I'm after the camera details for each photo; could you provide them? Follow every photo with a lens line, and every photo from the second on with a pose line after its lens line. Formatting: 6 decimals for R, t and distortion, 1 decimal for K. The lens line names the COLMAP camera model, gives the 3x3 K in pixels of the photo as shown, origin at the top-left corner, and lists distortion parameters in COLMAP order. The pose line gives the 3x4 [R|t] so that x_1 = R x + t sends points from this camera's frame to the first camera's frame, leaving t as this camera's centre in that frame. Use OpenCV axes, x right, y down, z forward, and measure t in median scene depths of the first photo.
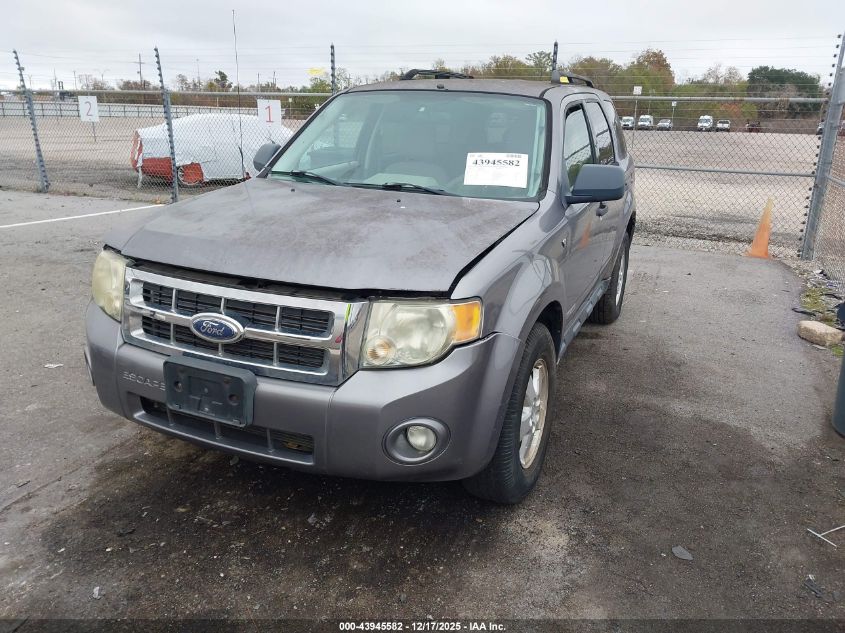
lens RADIAL K [[645.2, 0, 422.5], [0, 645.2, 316.5], [0, 0, 1]] dist [-0.002184, -0.007068]
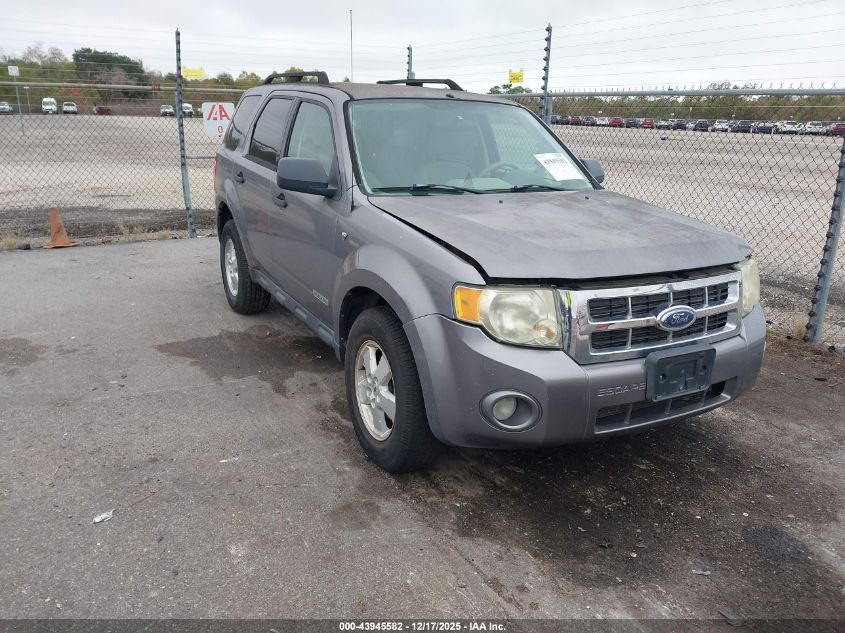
lens RADIAL K [[647.6, 0, 423.0], [0, 647.6, 330.2], [0, 0, 1]] dist [-0.001597, -0.050072]
pose [[0.615651, -0.241184, 0.750203, -1.306980], [0.207365, 0.968042, 0.141044, -0.193650], [-0.760246, 0.068732, 0.645989, 0.531442]]
